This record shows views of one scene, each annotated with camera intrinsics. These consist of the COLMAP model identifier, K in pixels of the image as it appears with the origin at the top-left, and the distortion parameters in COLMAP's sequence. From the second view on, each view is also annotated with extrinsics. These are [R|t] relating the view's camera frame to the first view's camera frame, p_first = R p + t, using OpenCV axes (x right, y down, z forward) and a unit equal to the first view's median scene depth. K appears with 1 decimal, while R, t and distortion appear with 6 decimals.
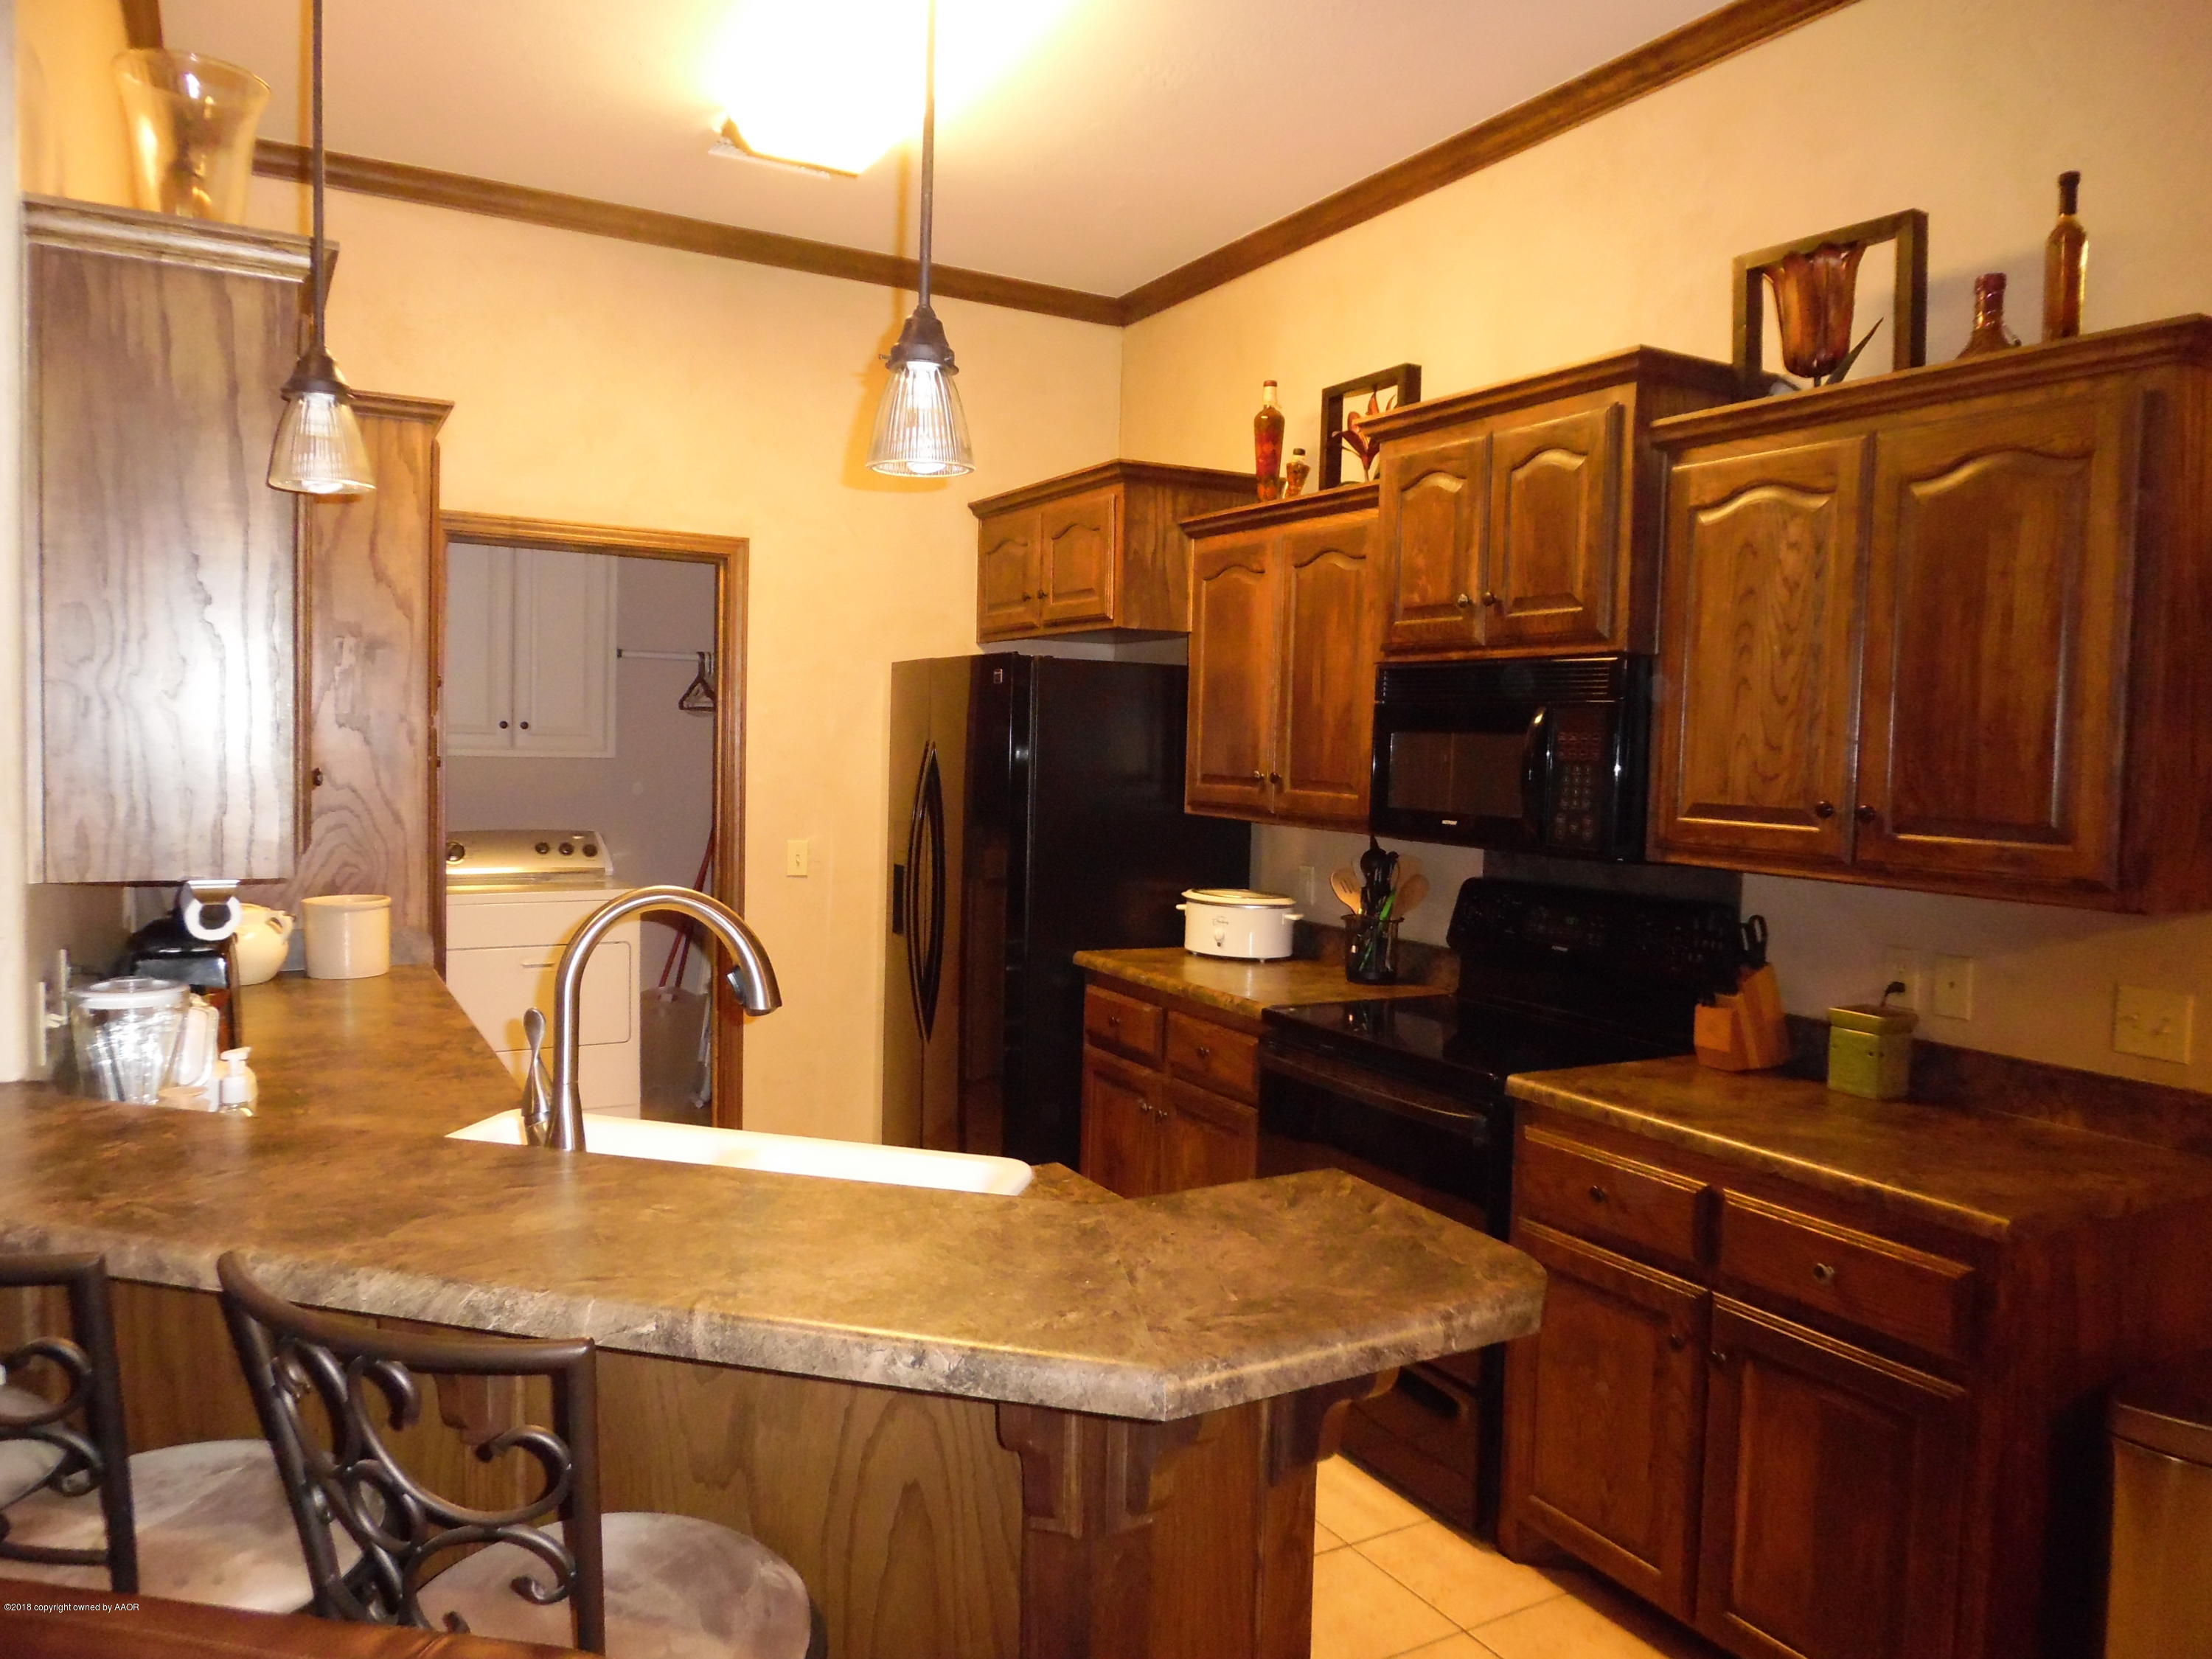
lens RADIAL K [[1523.6, 0, 1104.9], [0, 1523.6, 833.5], [0, 0, 1]] dist [-0.031215, 0.007322]
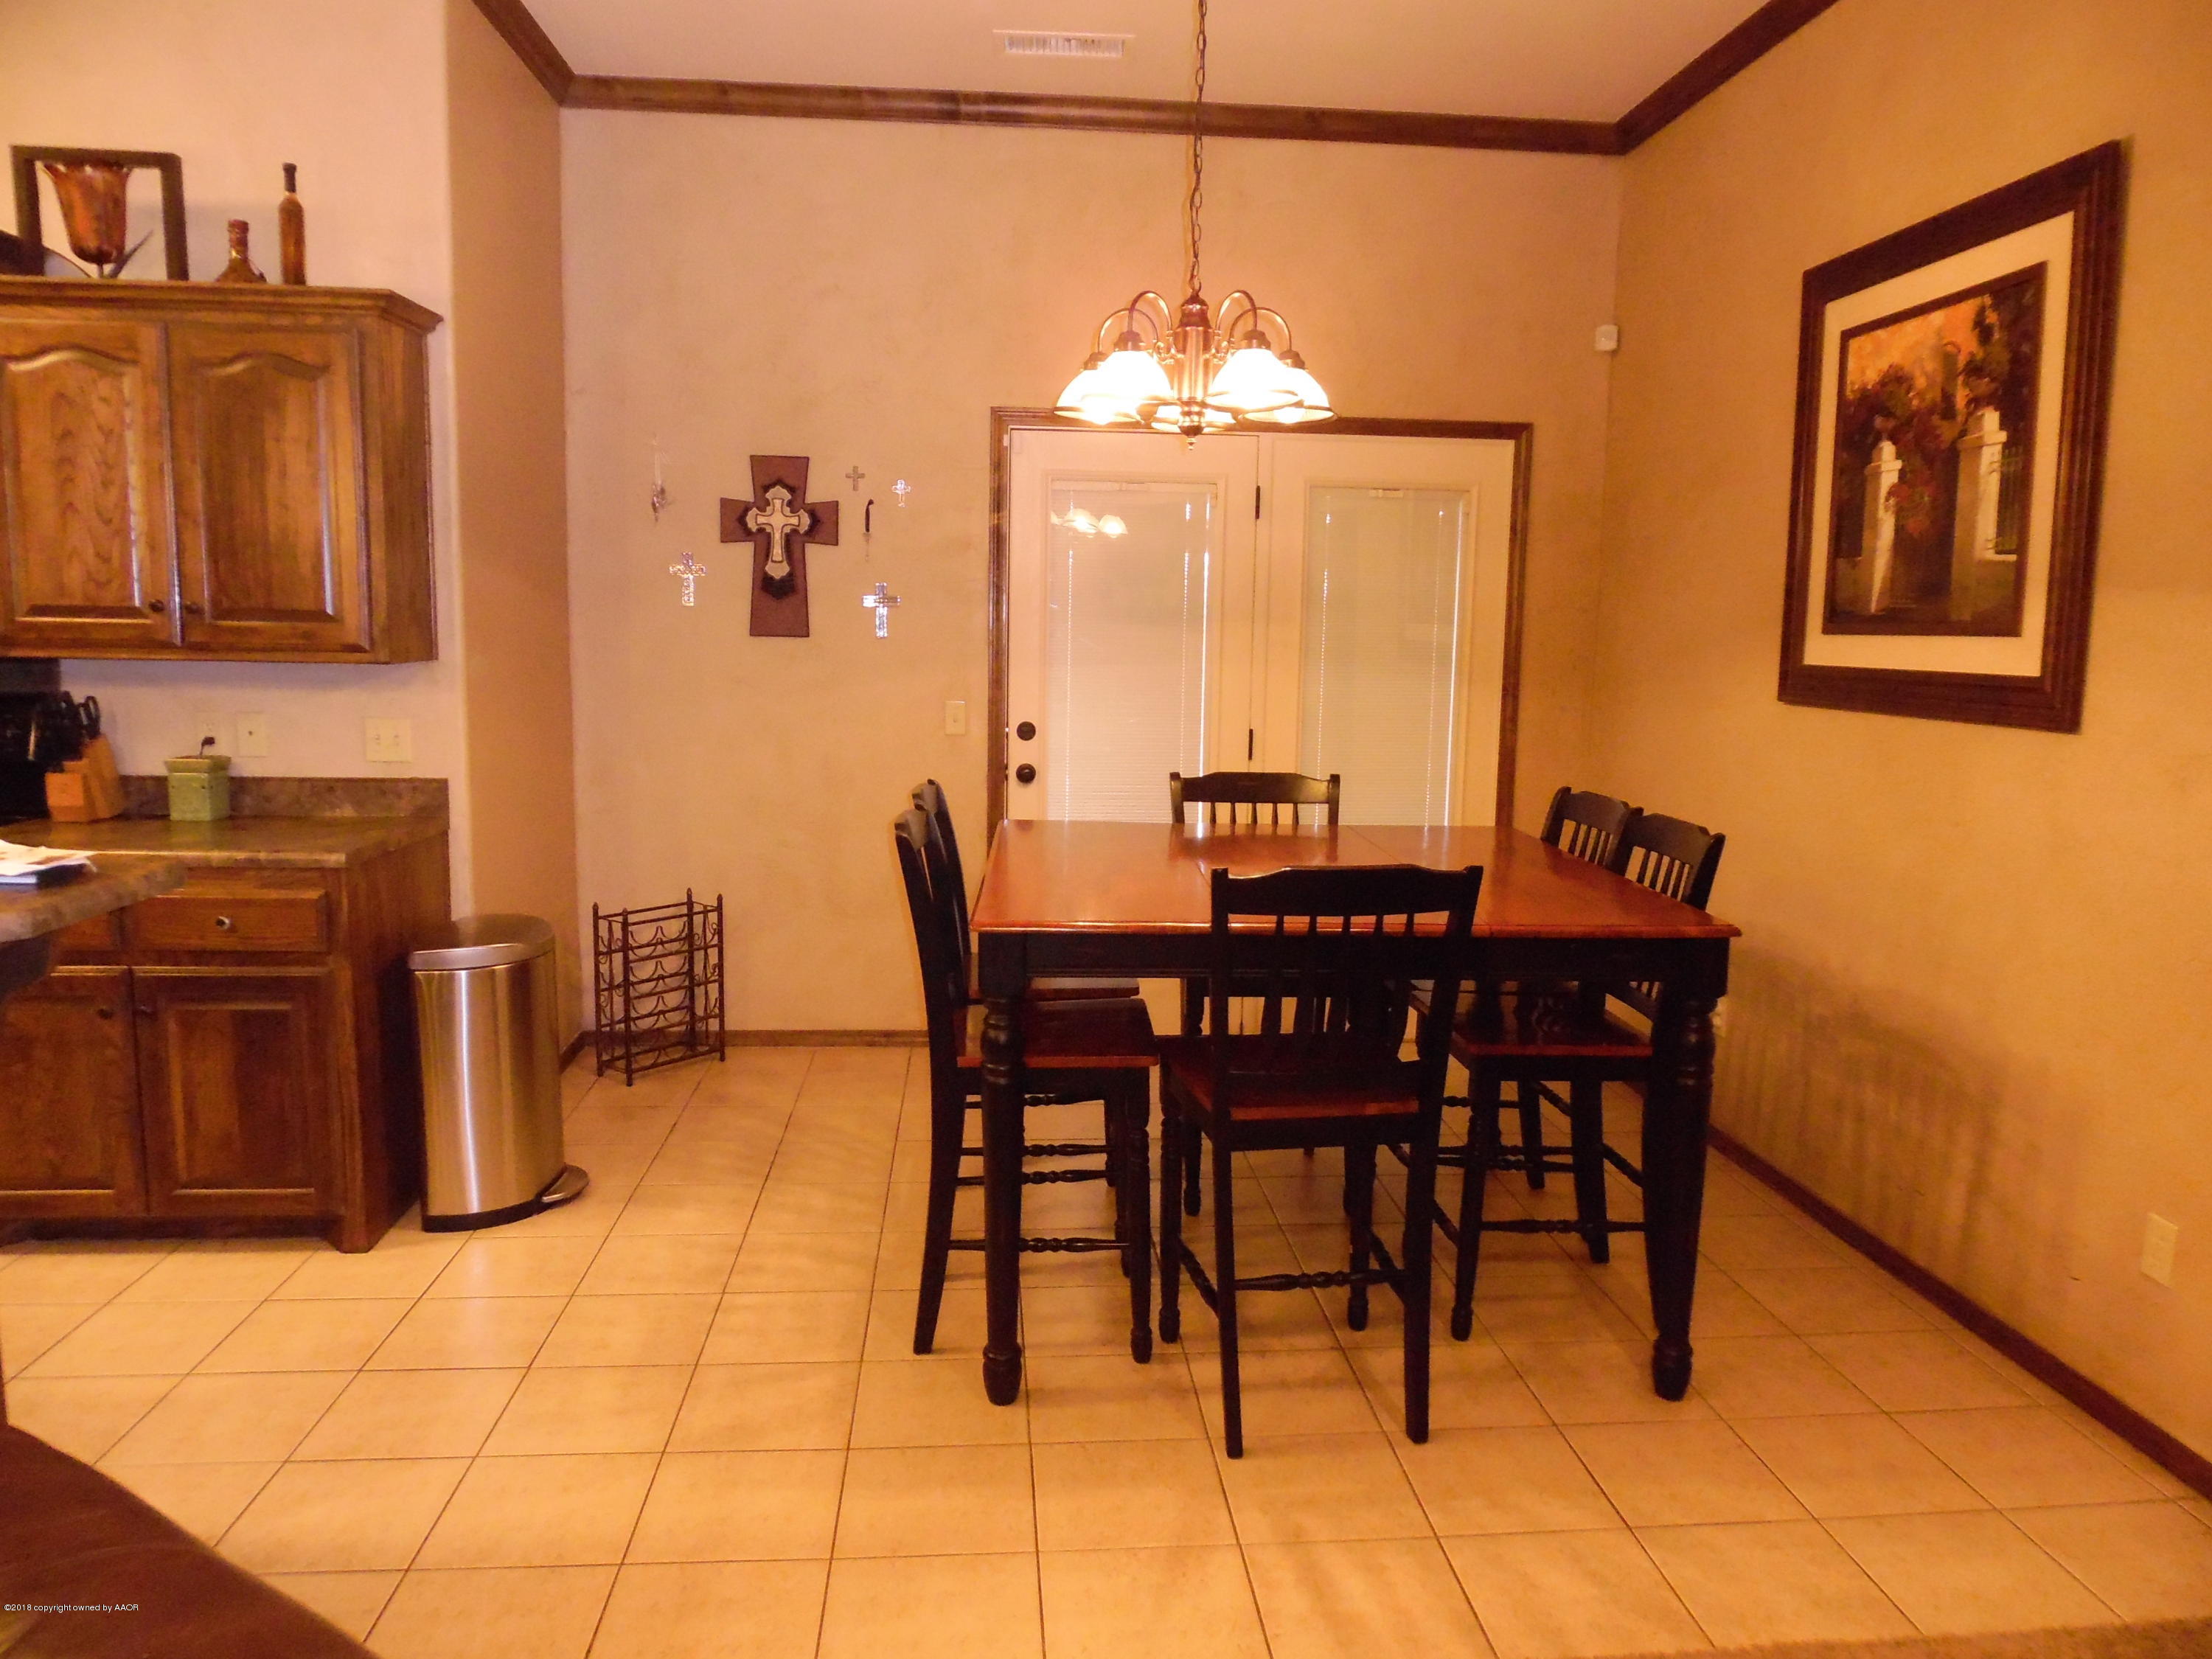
lens RADIAL K [[1523.6, 0, 1106.1], [0, 1523.6, 818.0], [0, 0, 1]] dist [-0.031215, 0.007322]
pose [[0.423091, -0.130985, 0.896570, -0.363139], [0.044884, 0.991311, 0.123645, 0.040690], [-0.904975, -0.012072, 0.425294, -0.306977]]
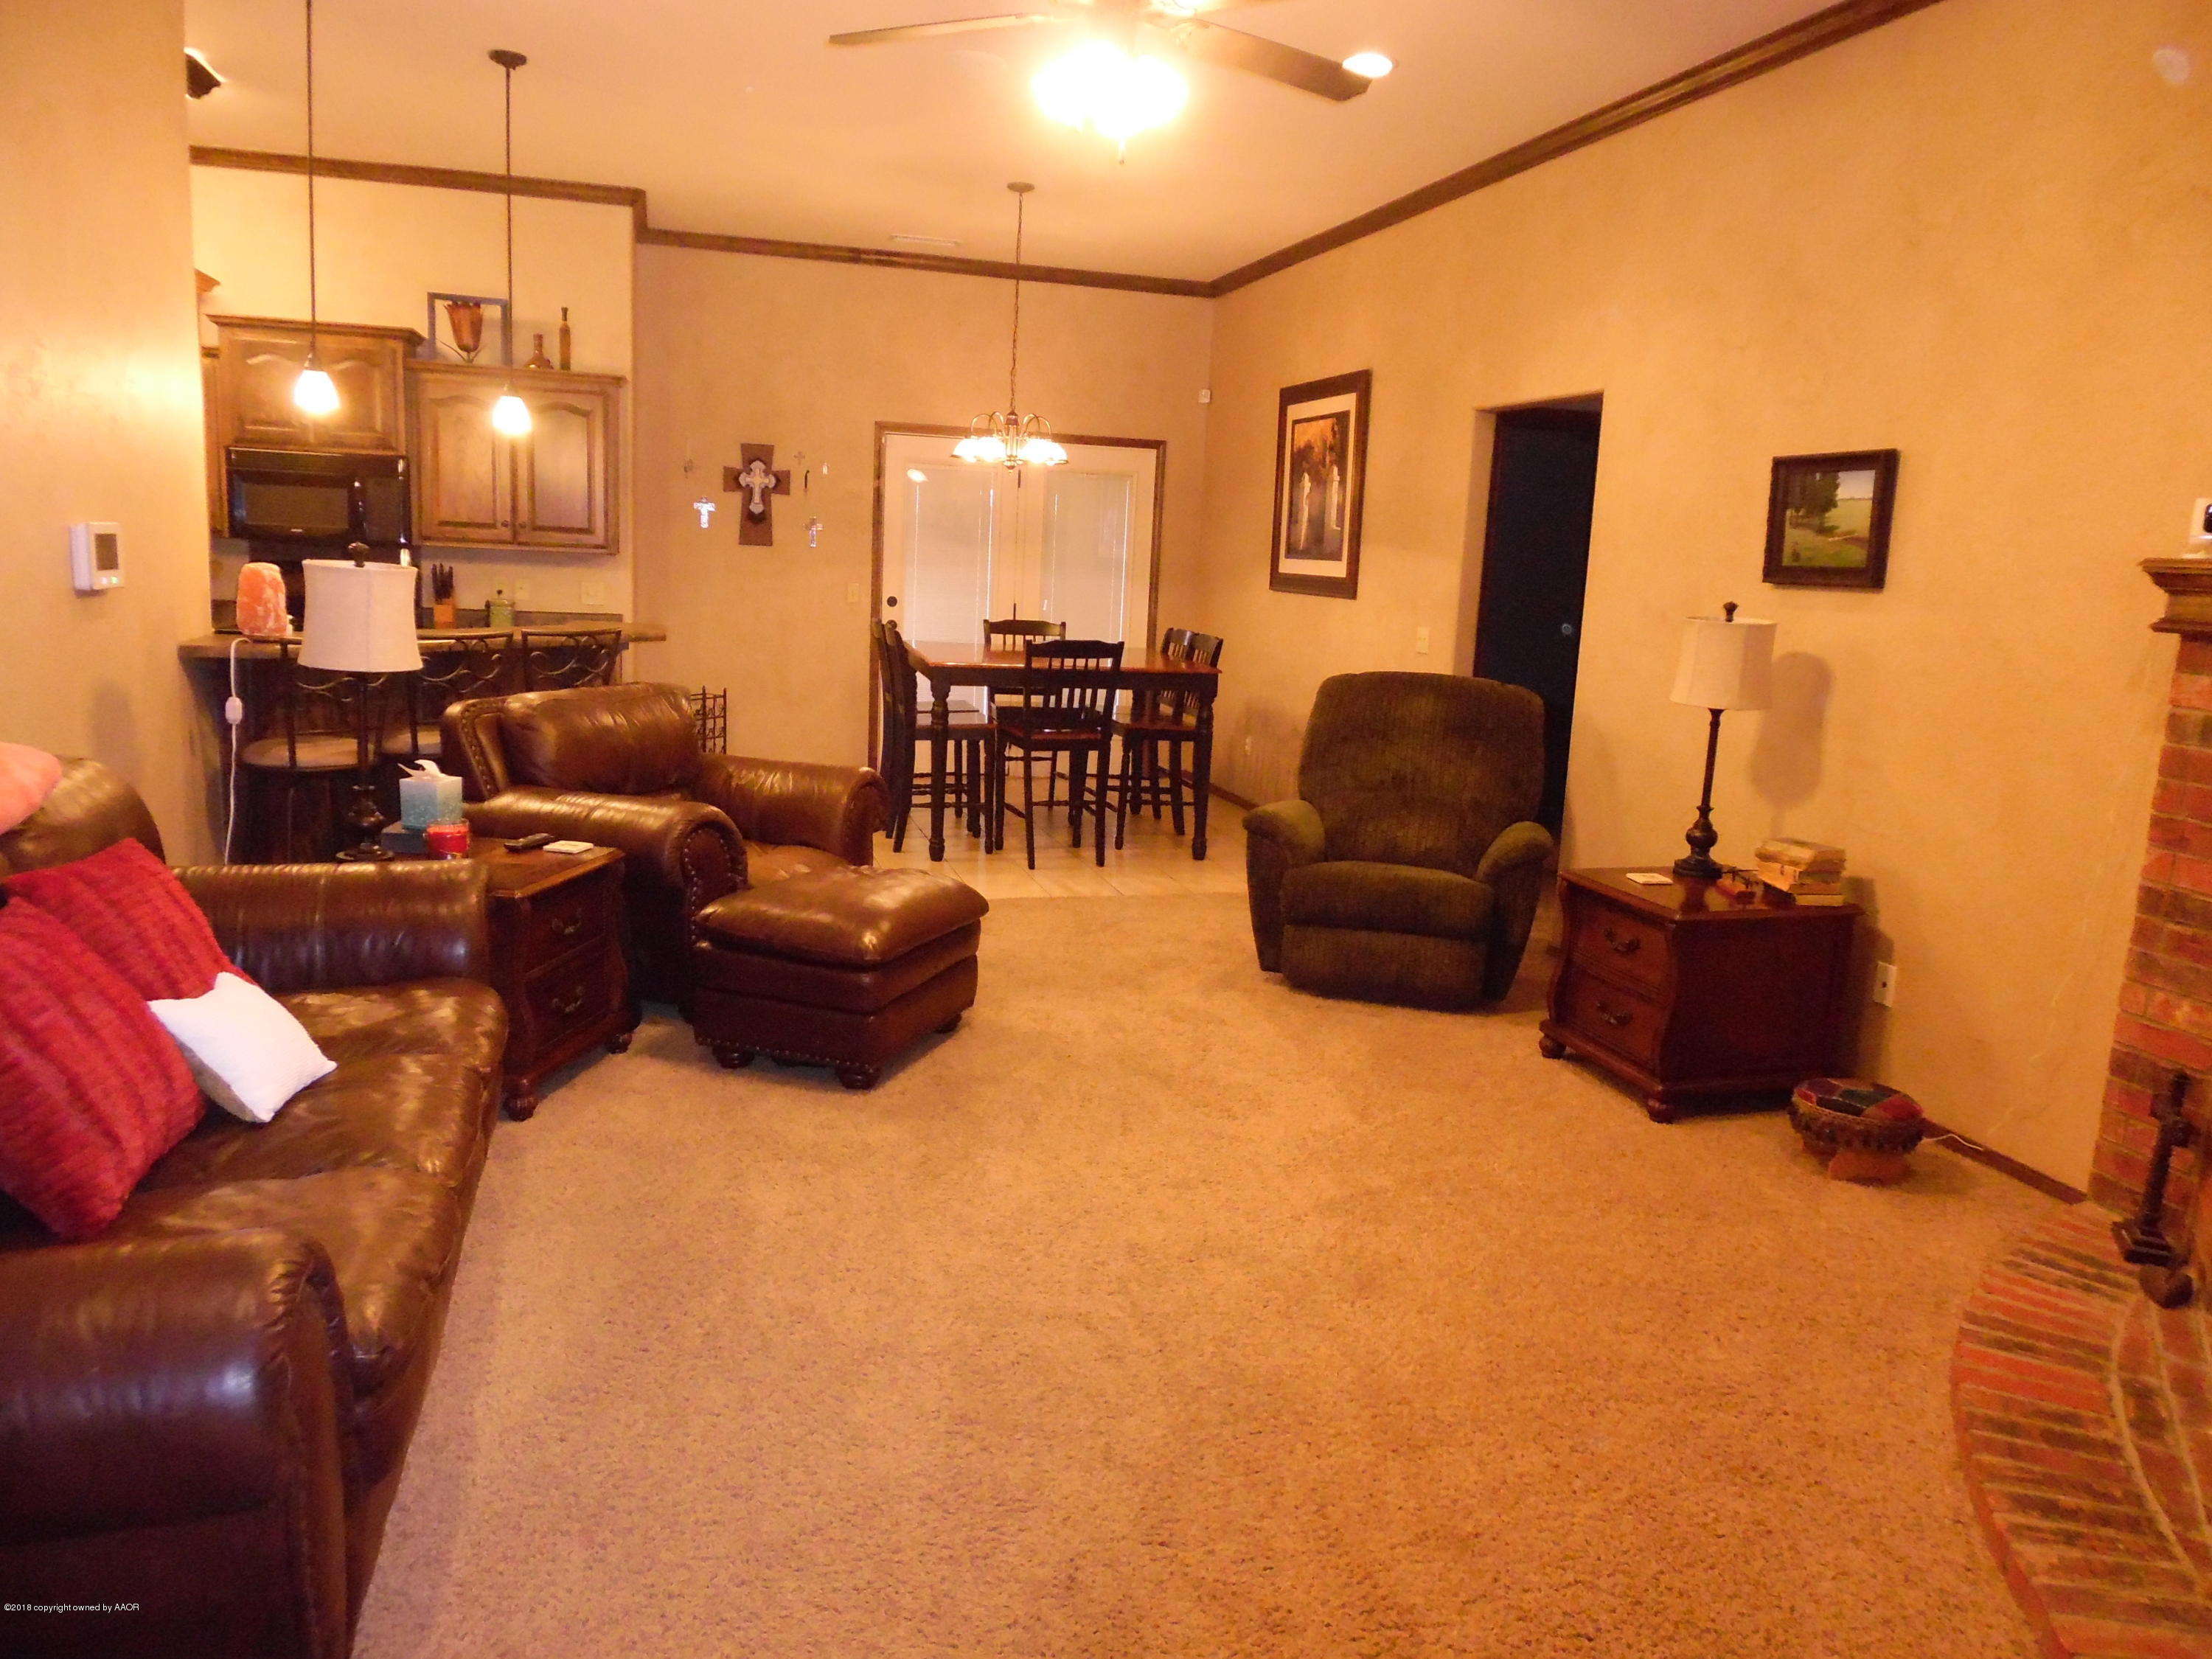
lens RADIAL K [[1523.6, 0, 1116.7], [0, 1523.6, 831.2], [0, 0, 1]] dist [-0.031215, 0.007322]
pose [[0.233956, -0.191270, 0.953247, -1.887959], [0.015151, 0.981056, 0.193132, 0.017623], [-0.972129, -0.030742, 0.232422, -0.700157]]
